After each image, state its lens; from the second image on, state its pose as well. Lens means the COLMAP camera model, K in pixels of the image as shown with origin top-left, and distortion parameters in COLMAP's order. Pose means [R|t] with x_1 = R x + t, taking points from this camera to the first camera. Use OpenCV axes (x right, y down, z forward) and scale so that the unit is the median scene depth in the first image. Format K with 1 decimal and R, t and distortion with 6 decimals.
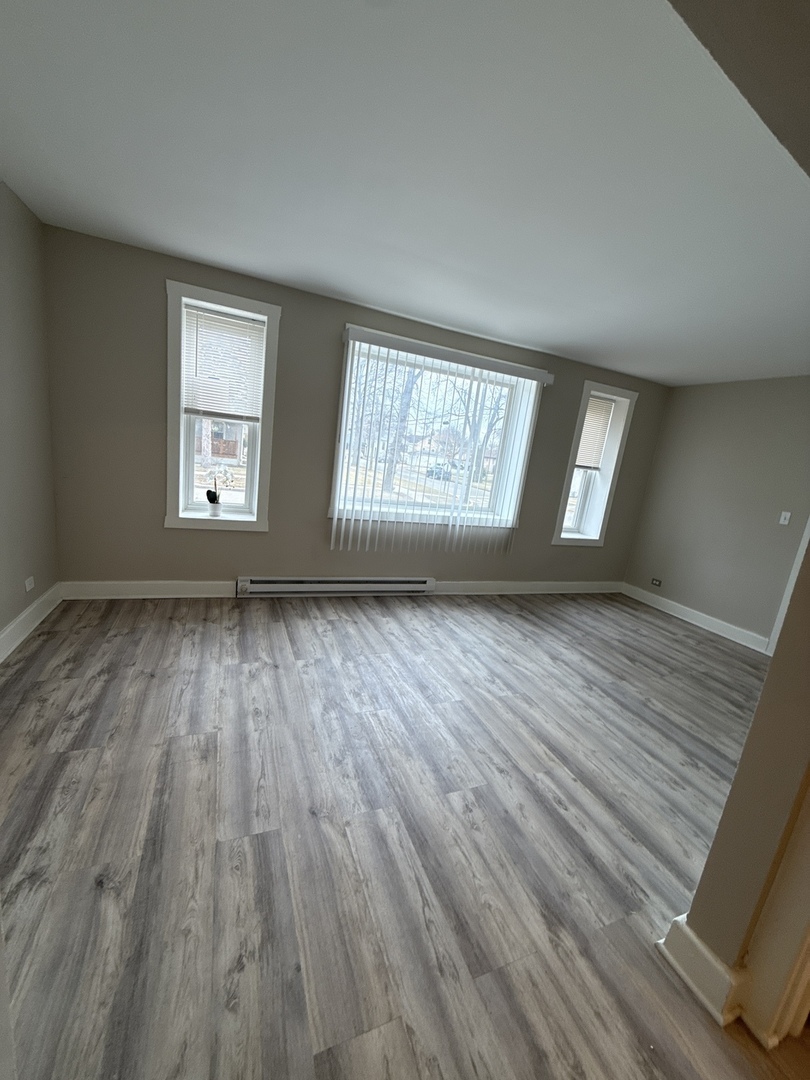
lens RADIAL K [[429.2, 0, 399.8], [0, 429.2, 540.9], [0, 0, 1]] dist [-0.002587, 0.000726]
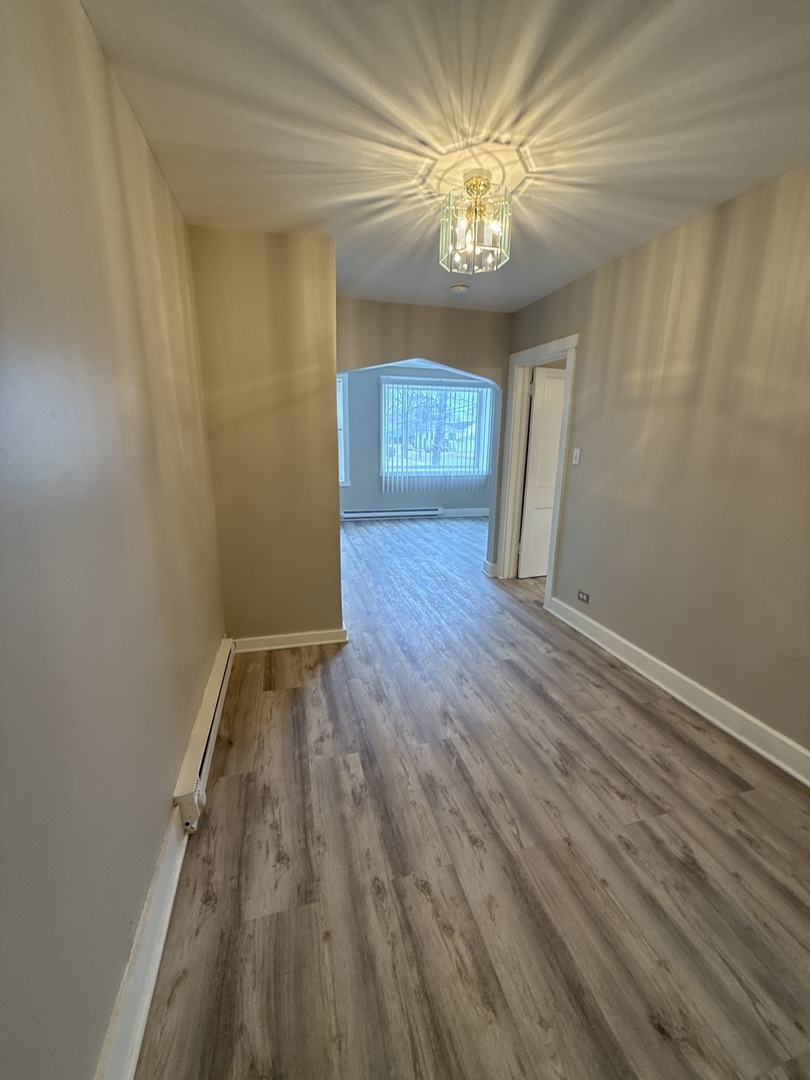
lens RADIAL K [[429.2, 0, 403.4], [0, 429.2, 538.8], [0, 0, 1]] dist [-0.002587, 0.000726]
pose [[0.987712, -0.089722, -0.127961, 0.153385], [0.091613, 0.995754, 0.008957, 0.207603], [0.126614, -0.020570, 0.991739, -0.866277]]
